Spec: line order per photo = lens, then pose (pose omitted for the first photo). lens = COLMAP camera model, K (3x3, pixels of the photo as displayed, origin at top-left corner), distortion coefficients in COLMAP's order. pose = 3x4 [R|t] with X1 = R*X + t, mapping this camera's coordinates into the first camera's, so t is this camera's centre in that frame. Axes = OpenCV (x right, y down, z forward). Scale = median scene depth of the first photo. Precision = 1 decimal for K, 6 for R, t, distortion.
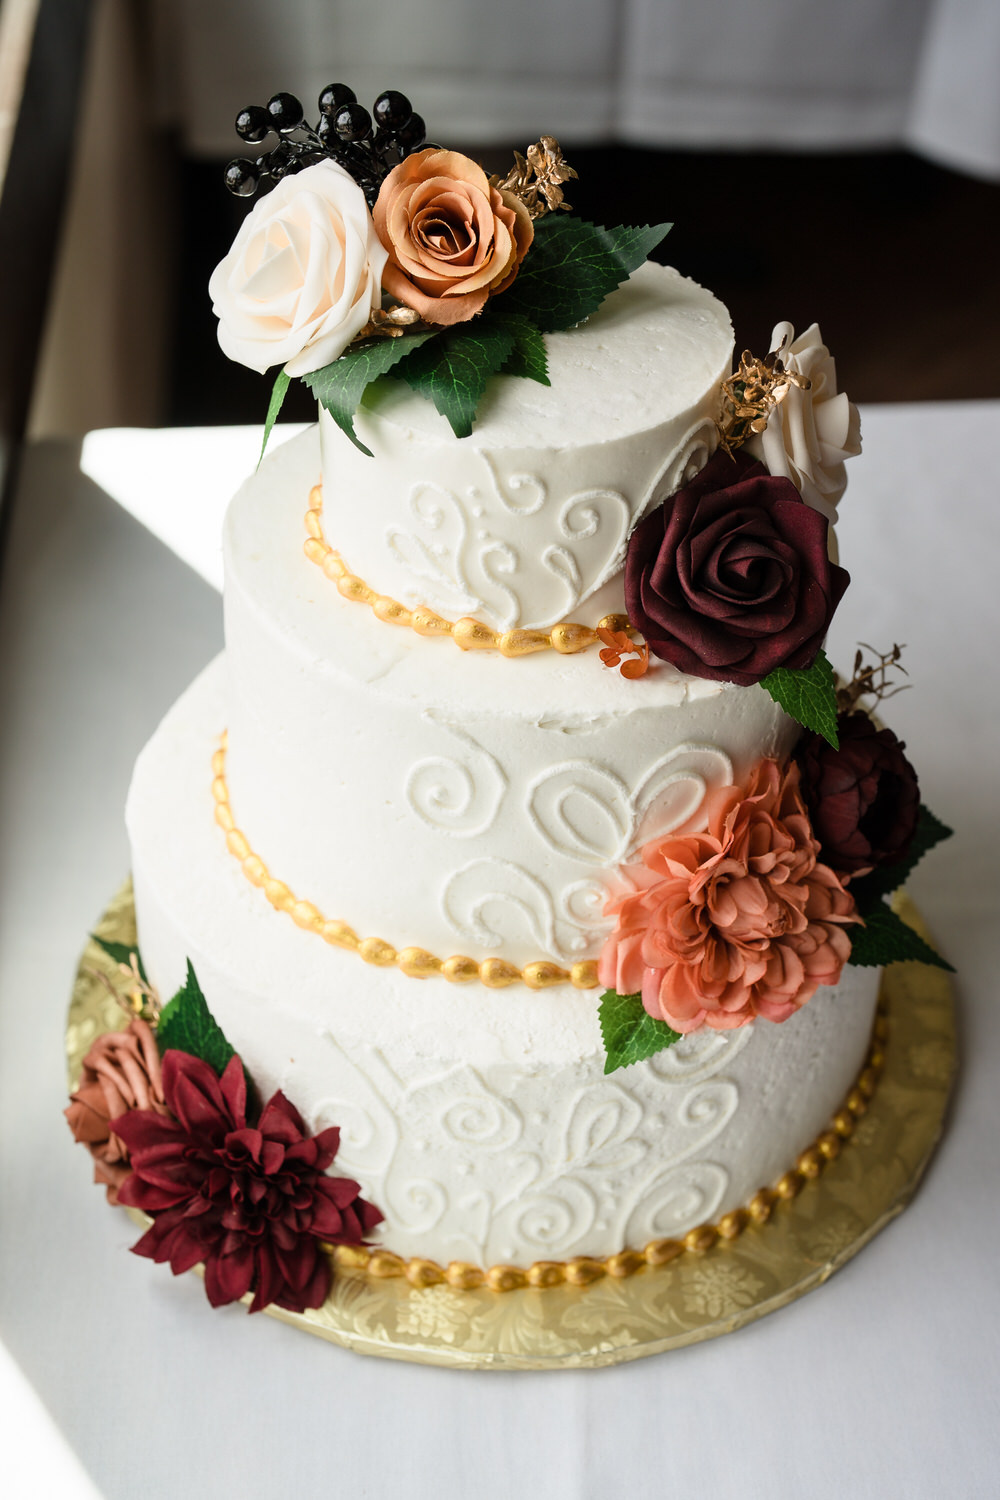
lens RADIAL K [[2184.6, 0, 500.0], [0, 2184.6, 750.0], [0, 0, 1]] dist [-0.009095, -0.014711]
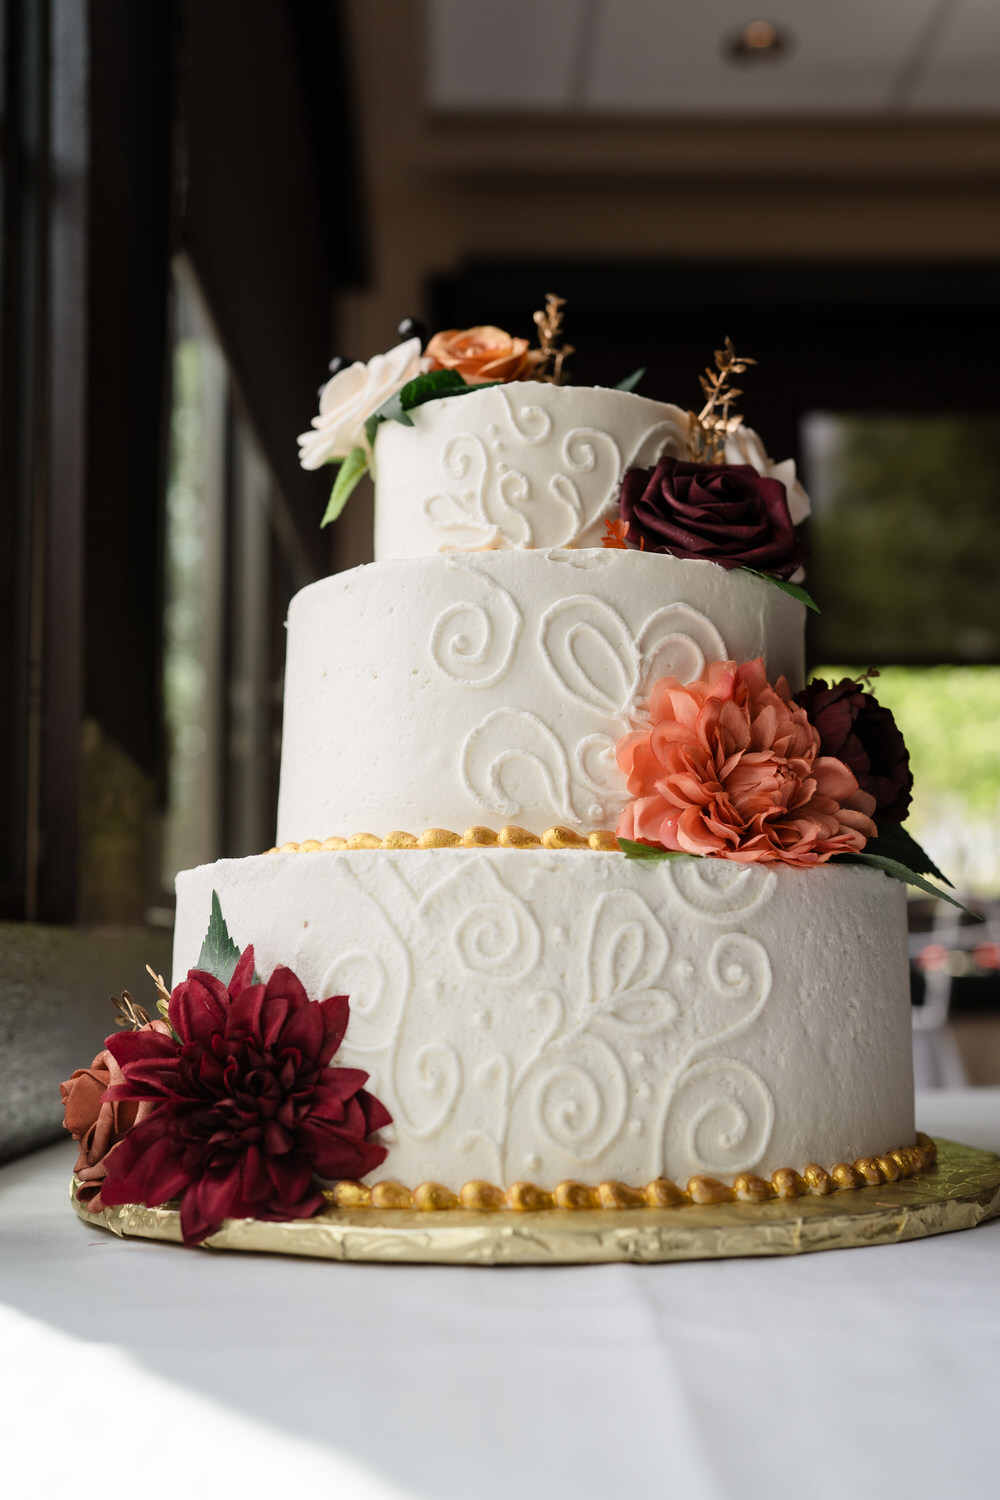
lens RADIAL K [[1607.0, 0, 500.0], [0, 1607.0, 750.0], [0, 0, 1]] dist [-0.013018, 0.005864]
pose [[0.999344, -0.018478, -0.031160, 0.015430], [-0.009812, 0.689925, -0.723814, 0.616392], [0.034872, 0.723645, 0.689291, 0.460653]]
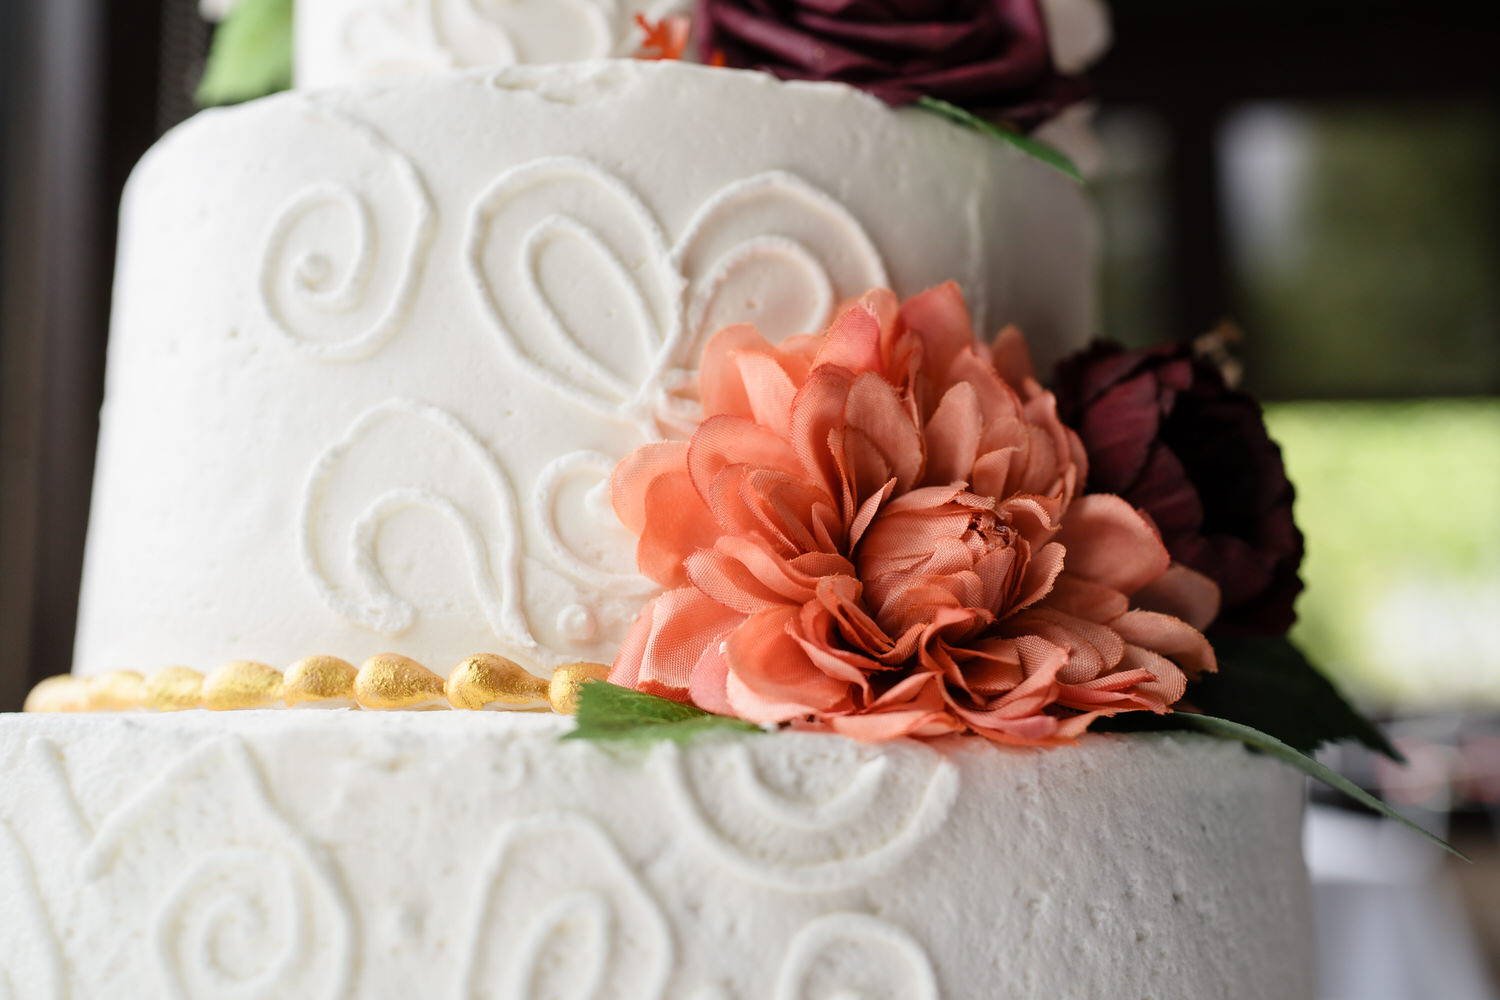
lens RADIAL K [[1707.3, 0, 750.0], [0, 1707.3, 500.0], [0, 0, 1]] dist [0.071707, 0.018262]
pose [[0.990347, -0.034765, -0.134179, 0.123725], [-0.075298, 0.677805, -0.731376, 0.336652], [0.116373, 0.734419, 0.668645, 0.744228]]
